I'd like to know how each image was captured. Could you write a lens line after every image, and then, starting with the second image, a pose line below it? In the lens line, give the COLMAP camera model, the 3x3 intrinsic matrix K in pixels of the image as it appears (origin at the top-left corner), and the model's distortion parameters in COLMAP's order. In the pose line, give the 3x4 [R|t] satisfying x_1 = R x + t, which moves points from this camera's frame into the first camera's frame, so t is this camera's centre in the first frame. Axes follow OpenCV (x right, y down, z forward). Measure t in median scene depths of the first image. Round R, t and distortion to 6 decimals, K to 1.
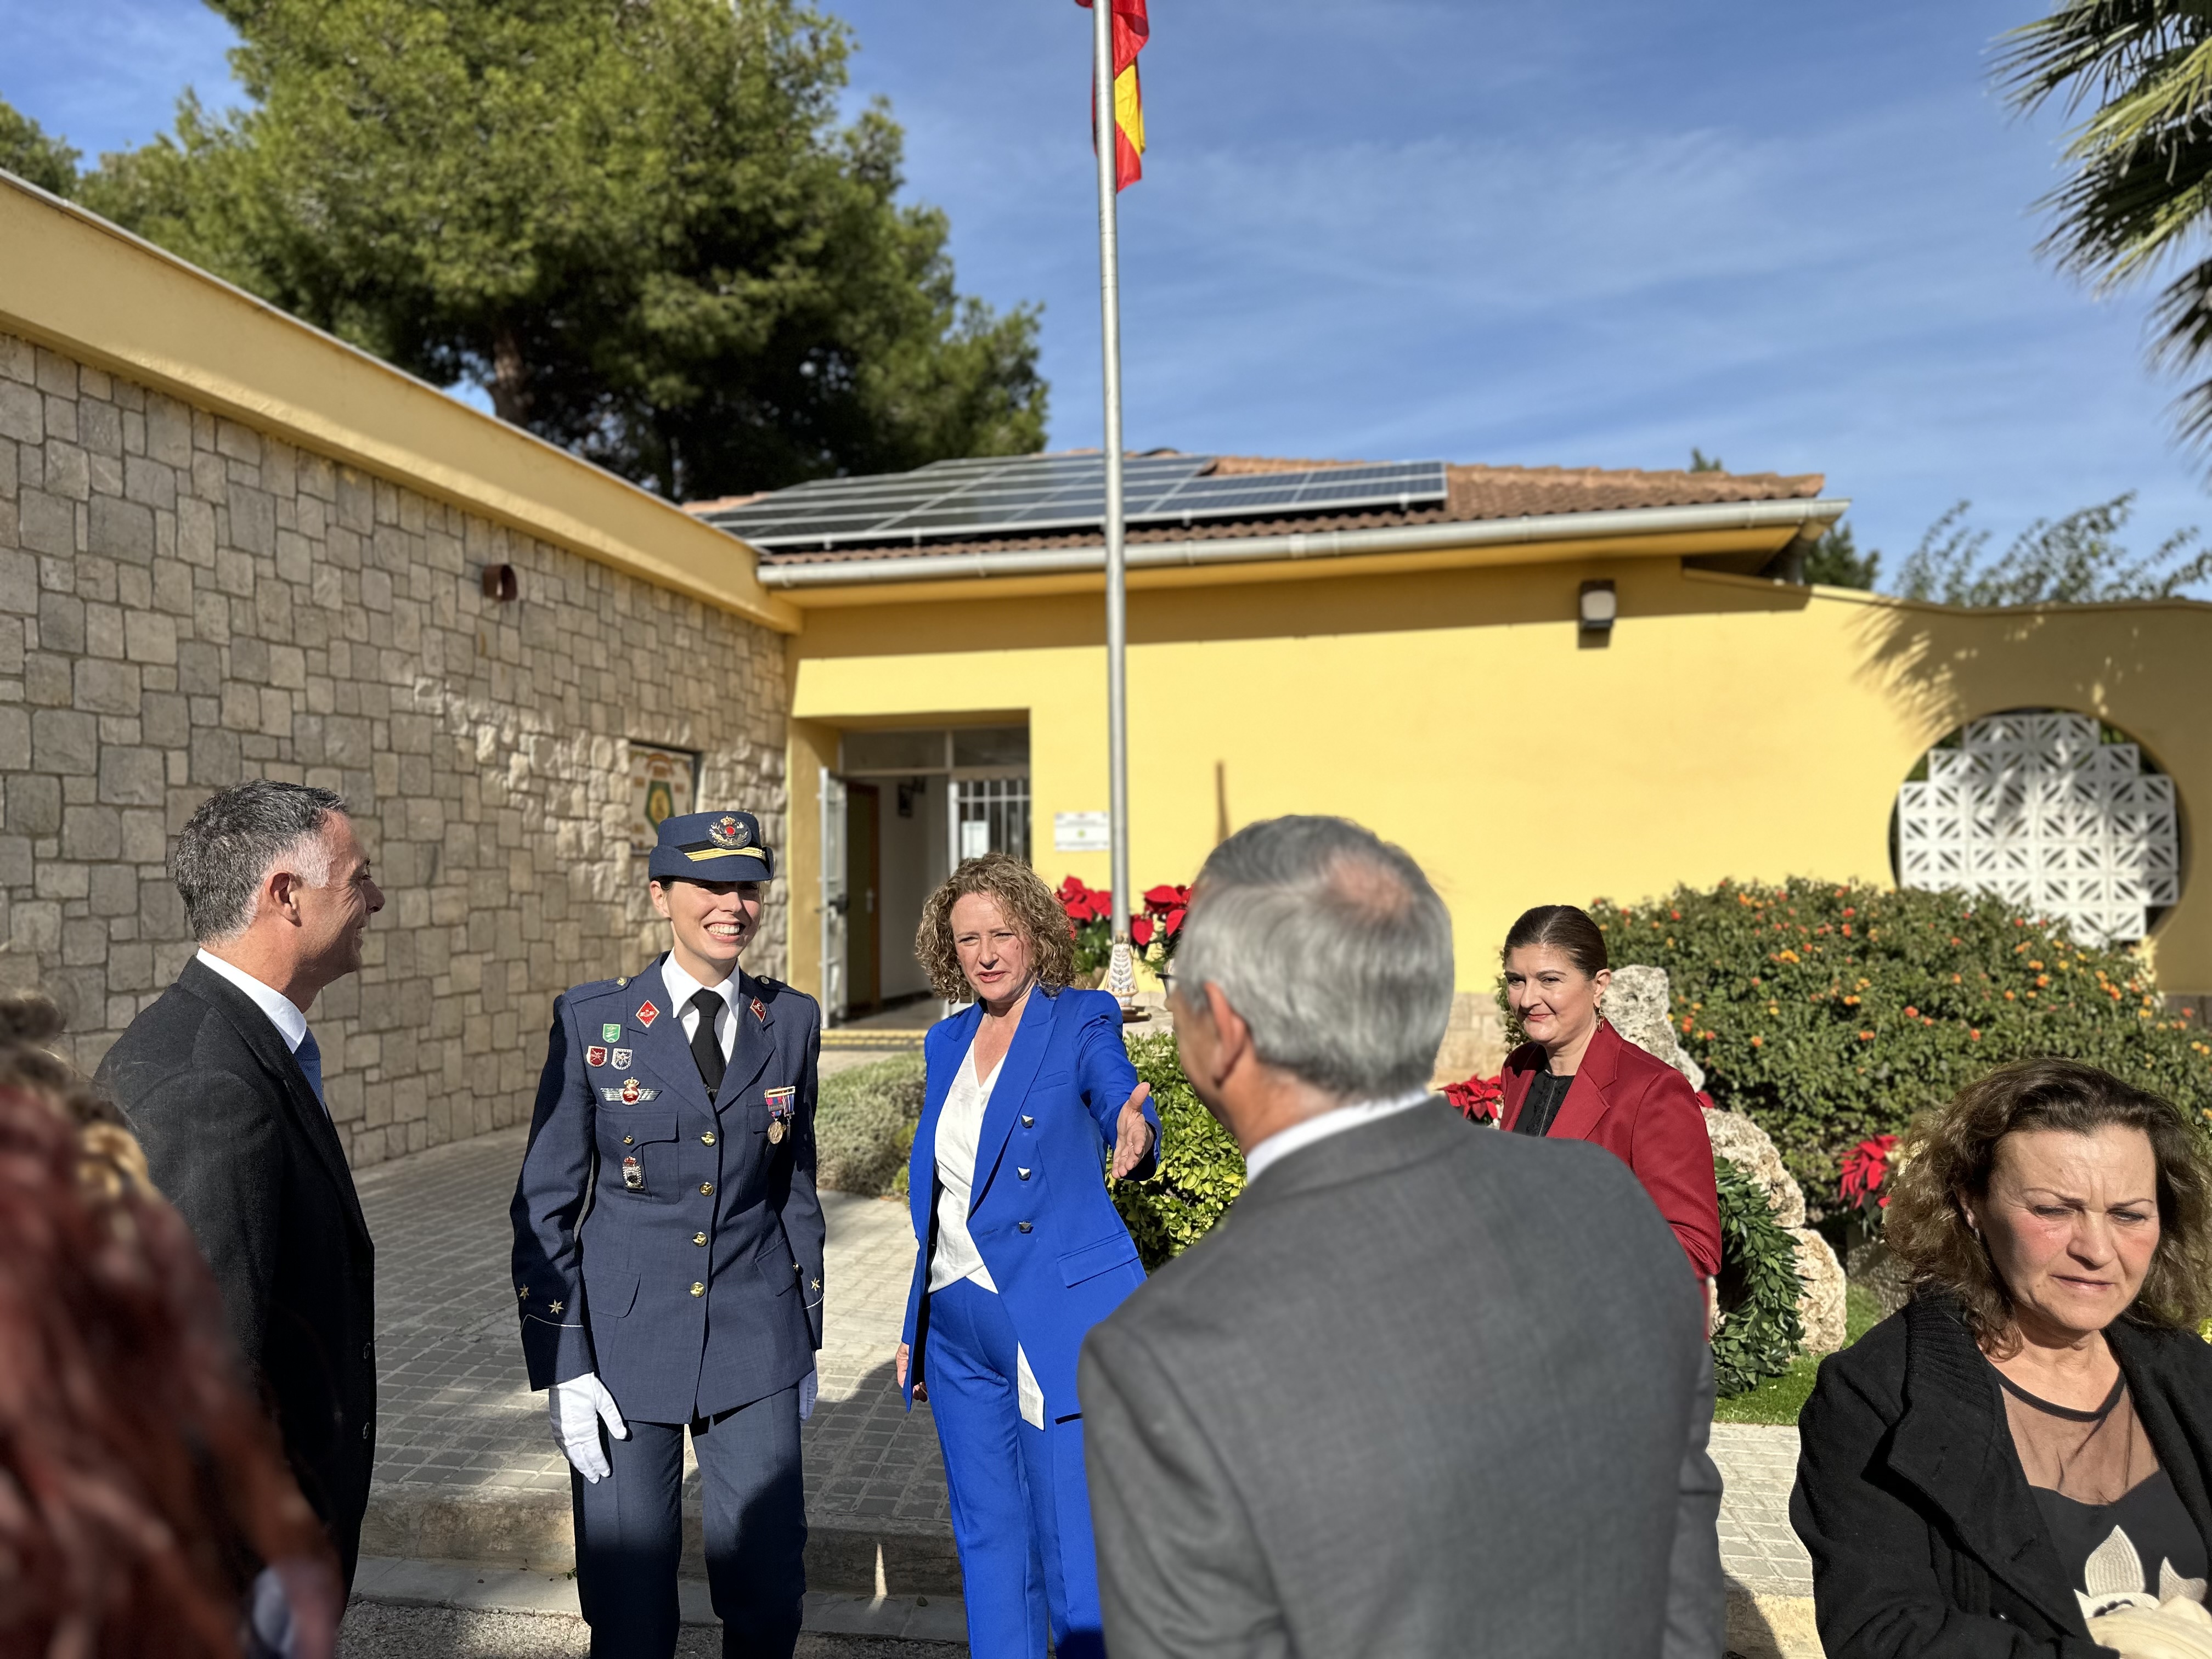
lens RADIAL K [[1567.5, 0, 1106.0], [0, 1567.5, 829.5], [0, 0, 1]] dist [0.031337, -0.048755]
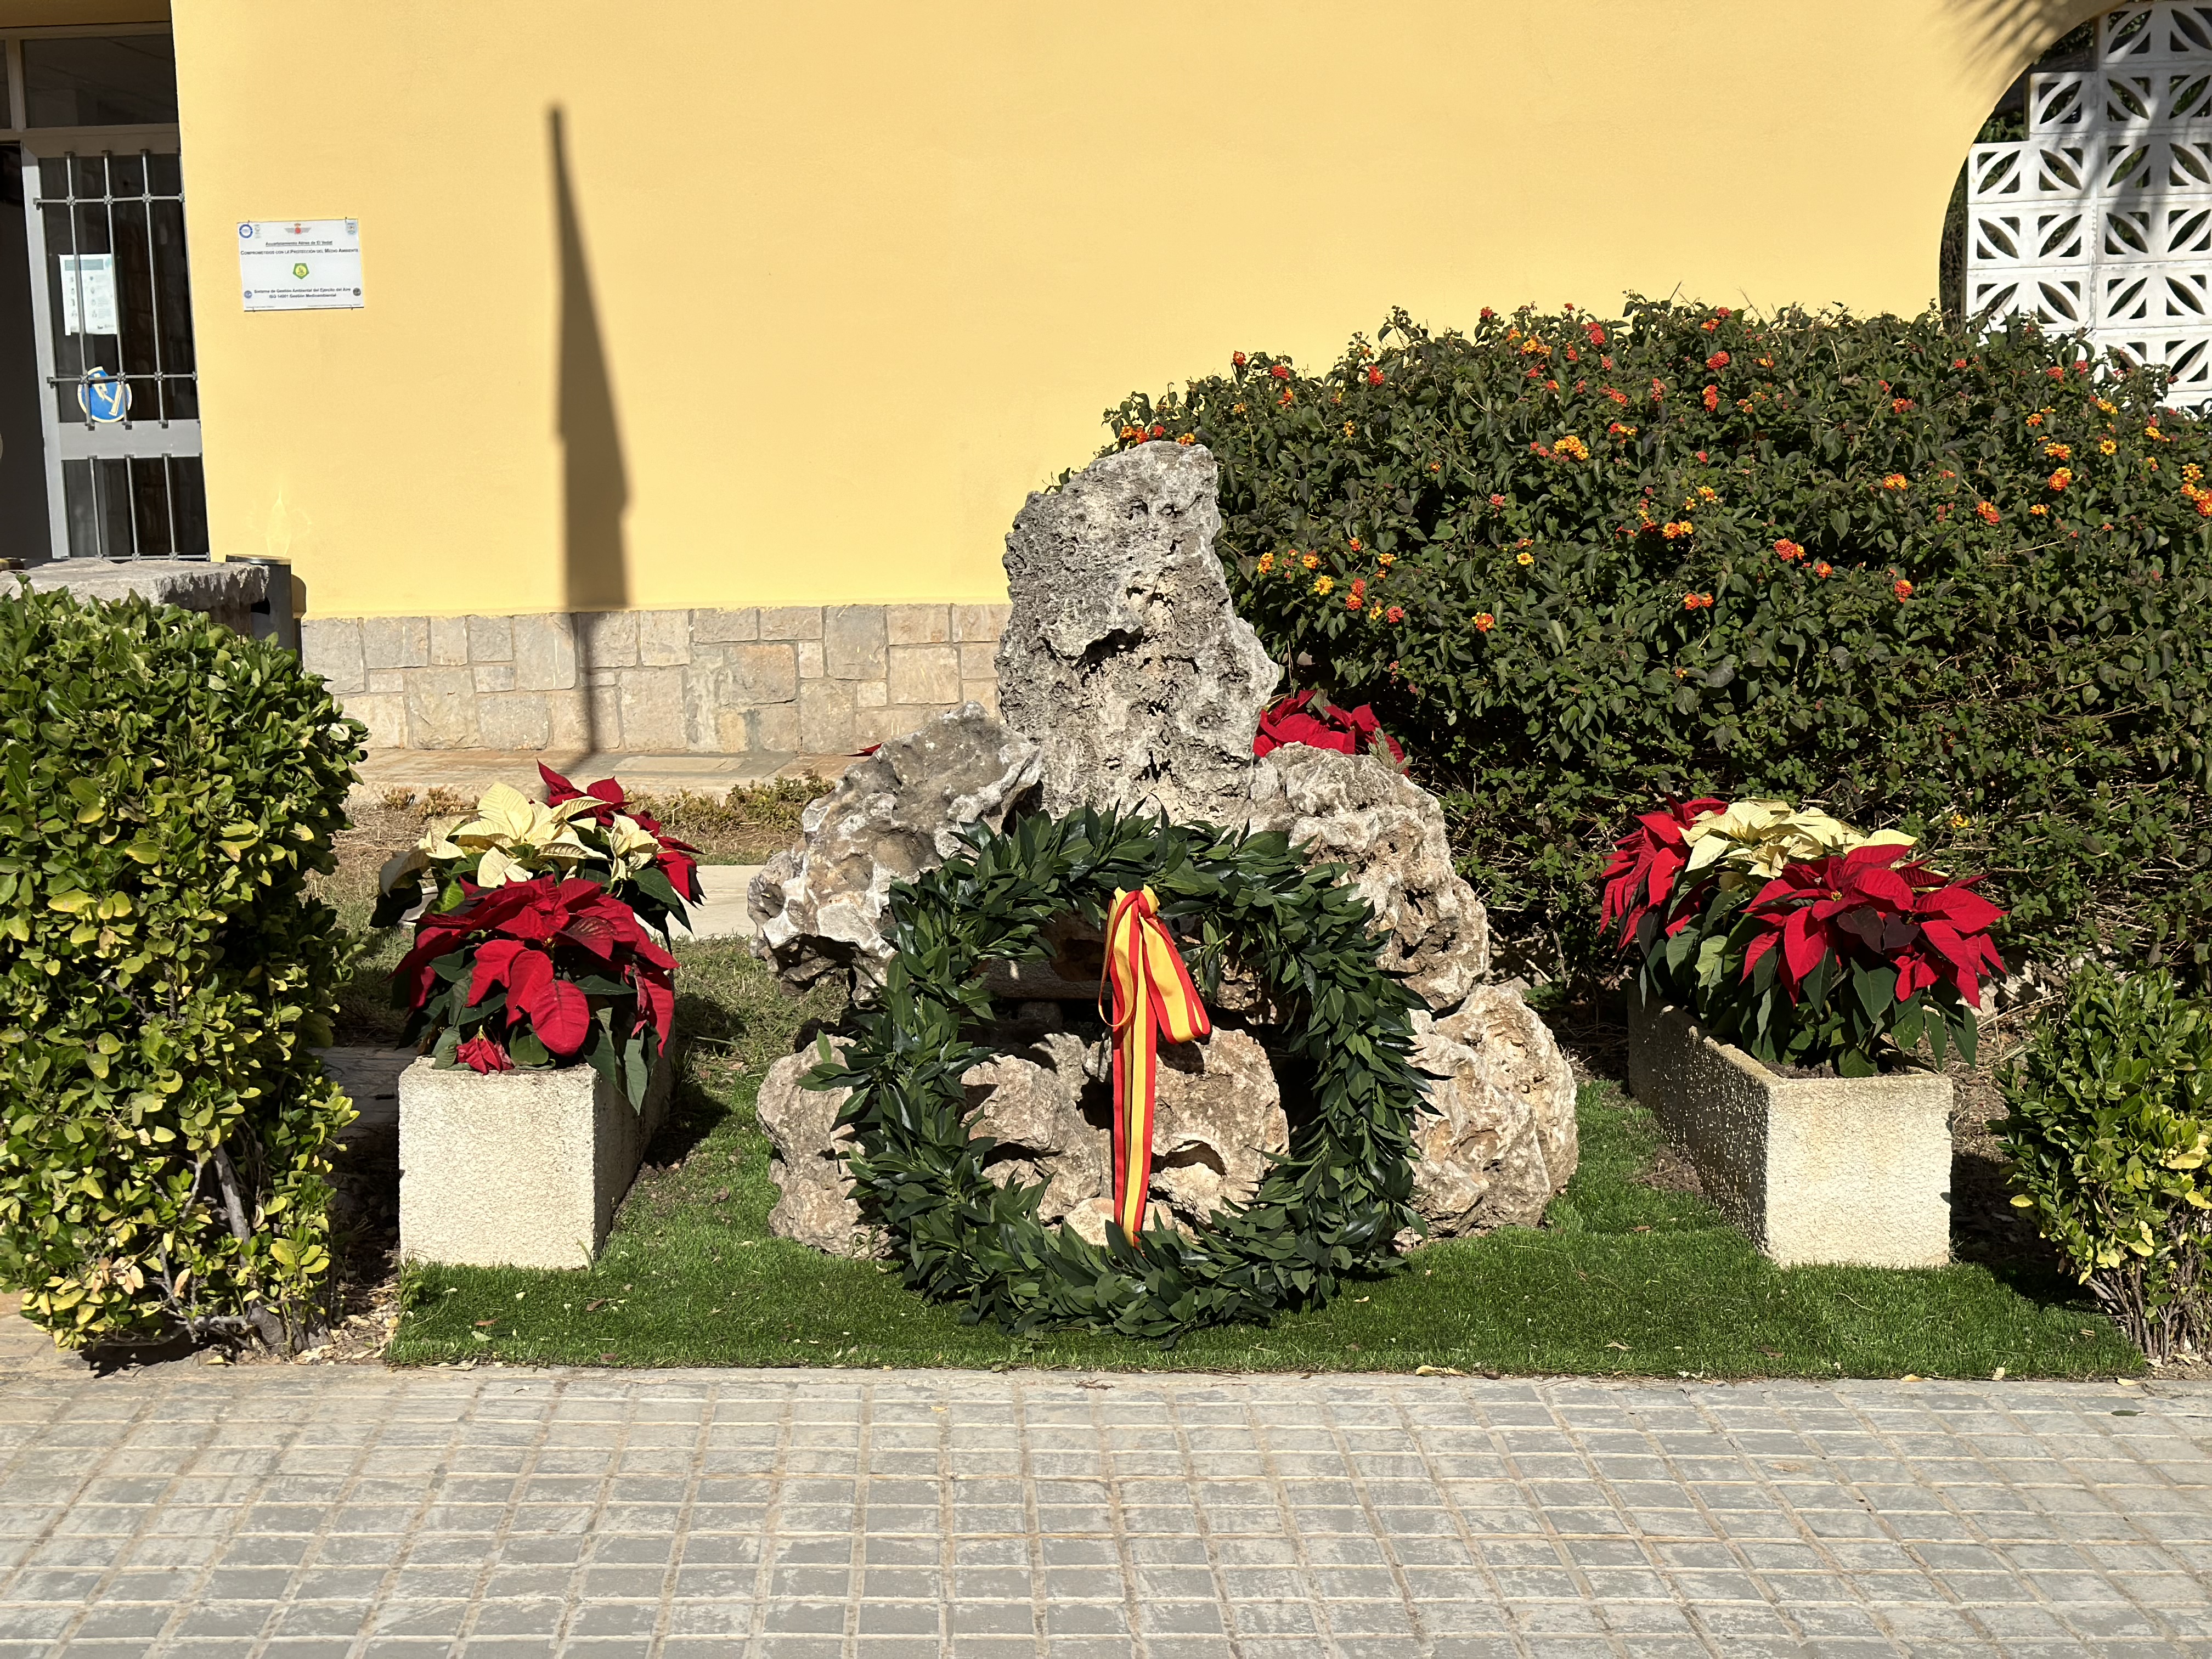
lens RADIAL K [[3099.4, 0, 1106.4], [0, 3099.4, 874.5], [0, 0, 1]] dist [0.125404, -0.027685]
pose [[0.989580, -0.032993, 0.140151, 0.113361], [0.009328, 0.986038, 0.166261, 0.035711], [-0.143680, -0.163221, 0.976071, 0.057002]]
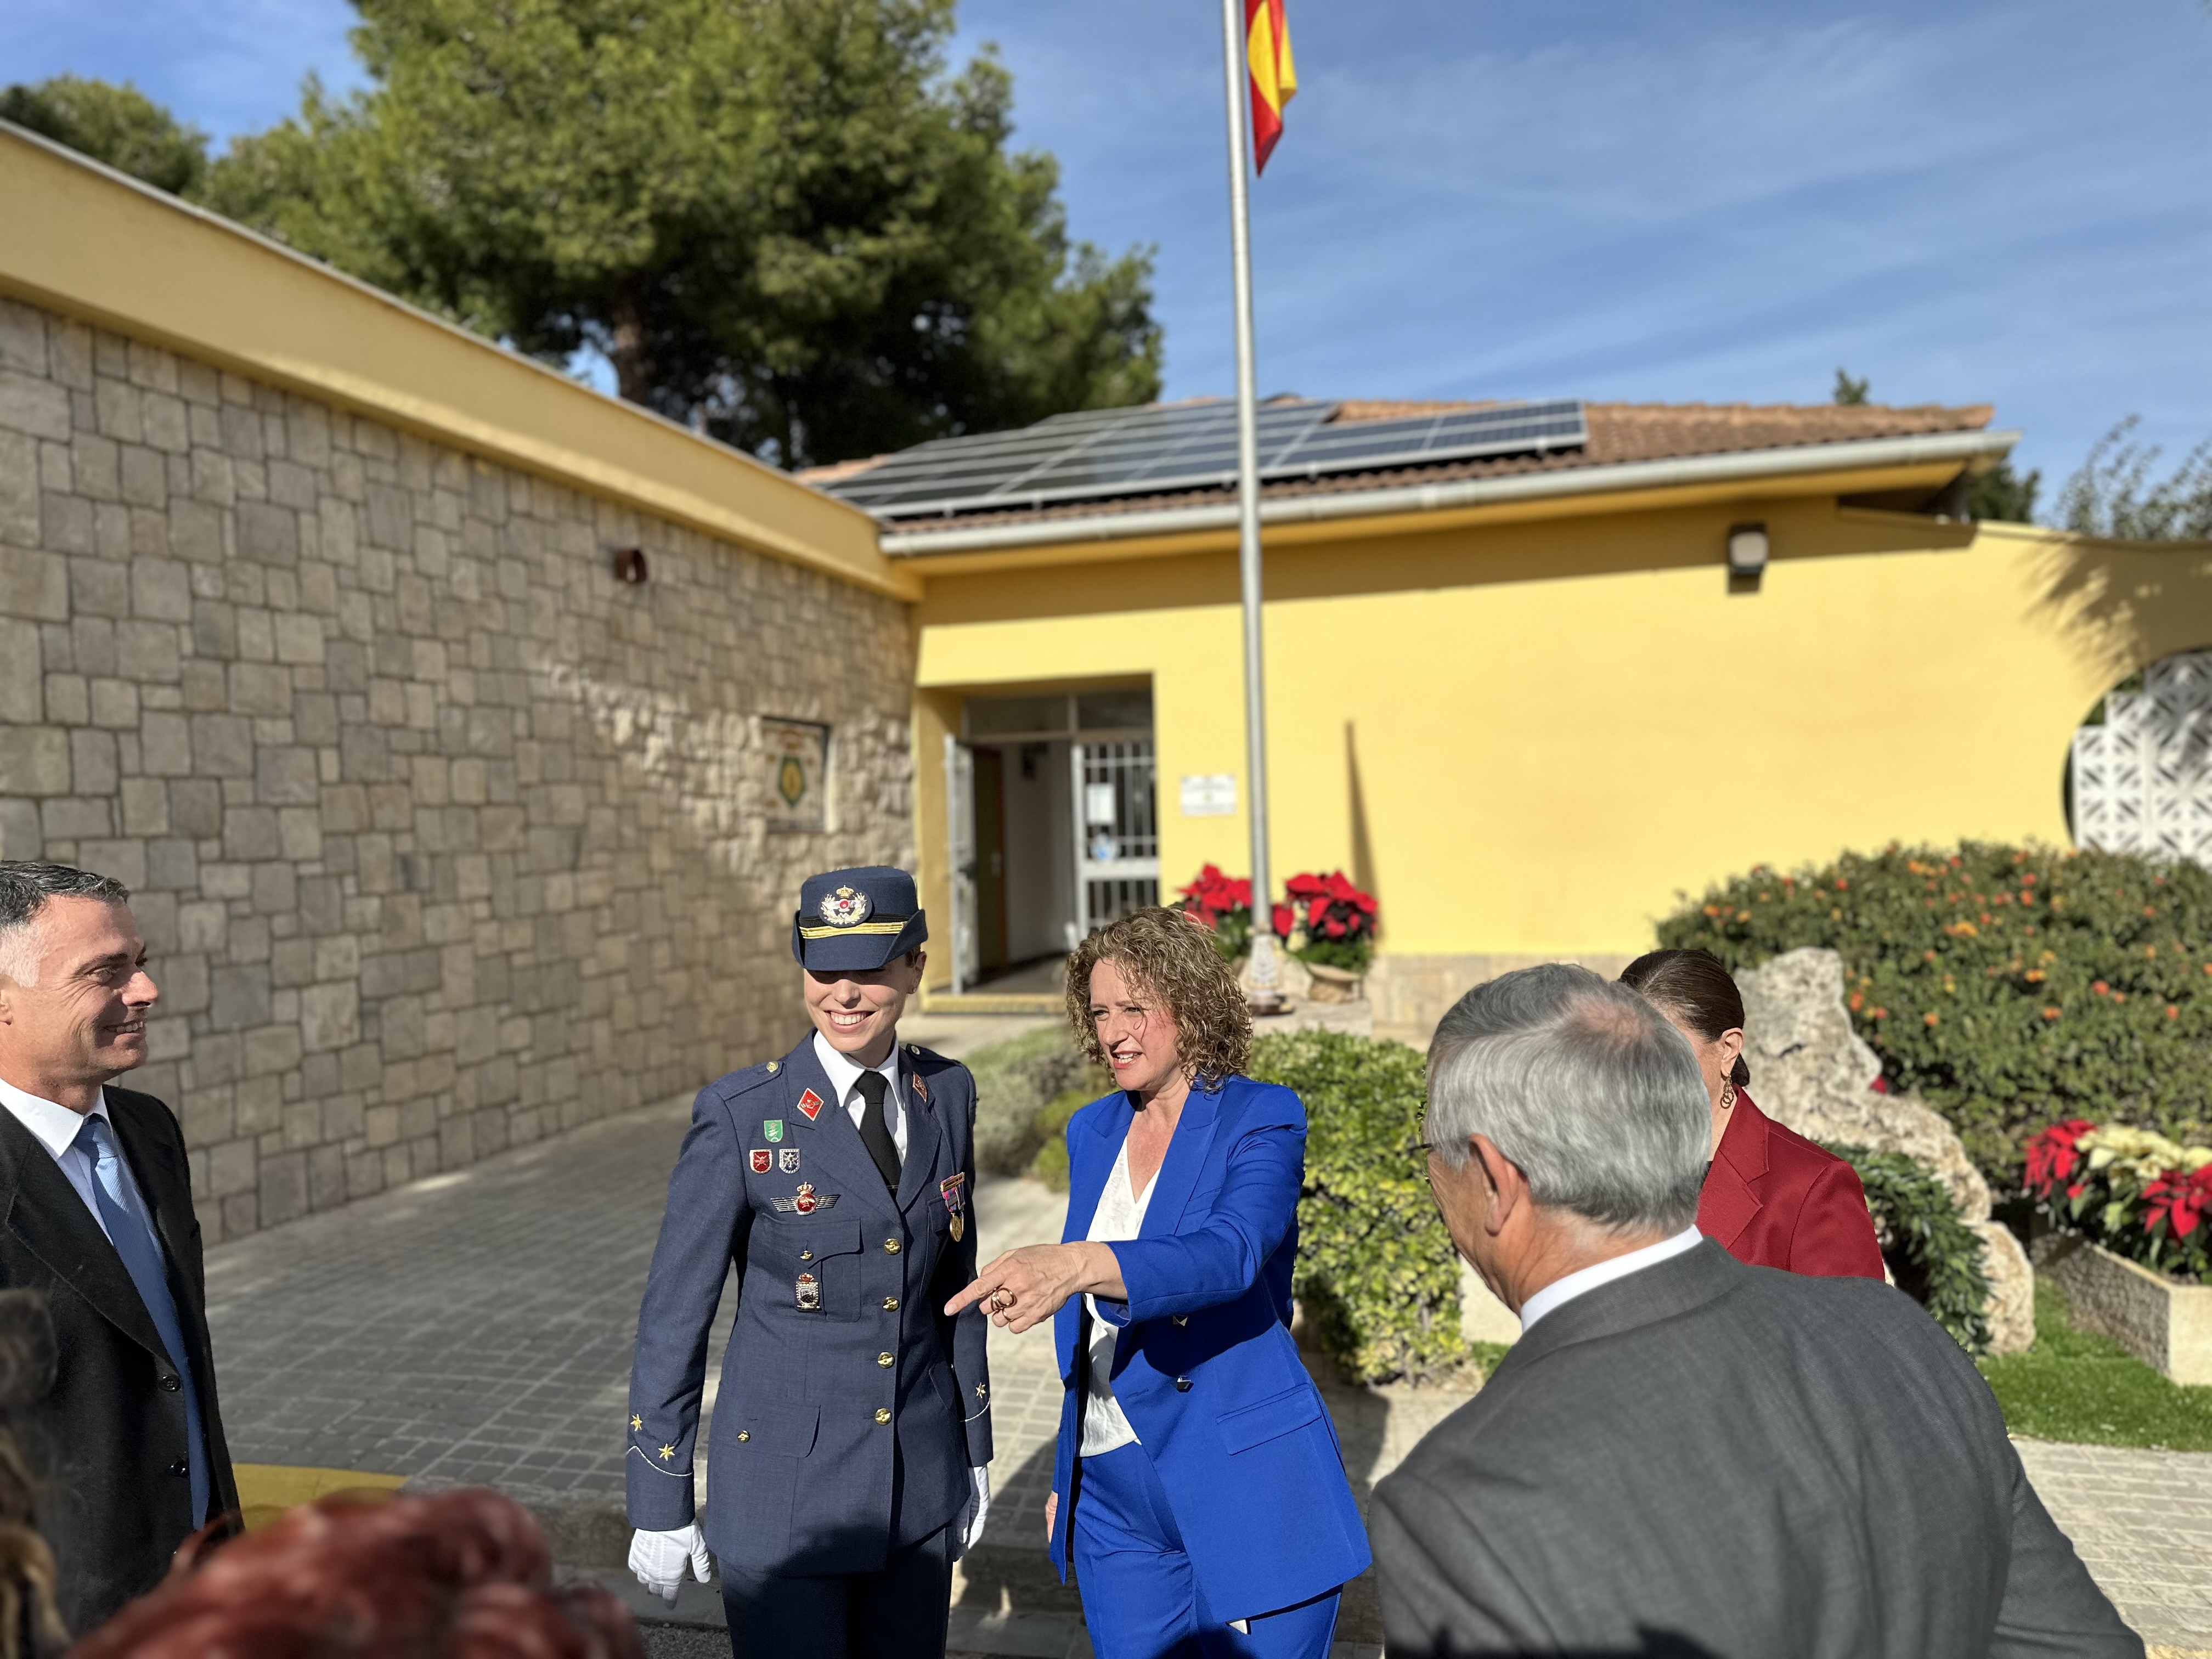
lens RADIAL K [[1566.0, 0, 1111.0], [0, 1566.0, 835.8], [0, 0, 1]] dist [0.042808, -0.065006]
pose [[0.997159, -0.016798, -0.073431, -0.006956], [0.019679, 0.999057, 0.038693, -0.015908], [0.072712, -0.040028, 0.996549, 0.011468]]
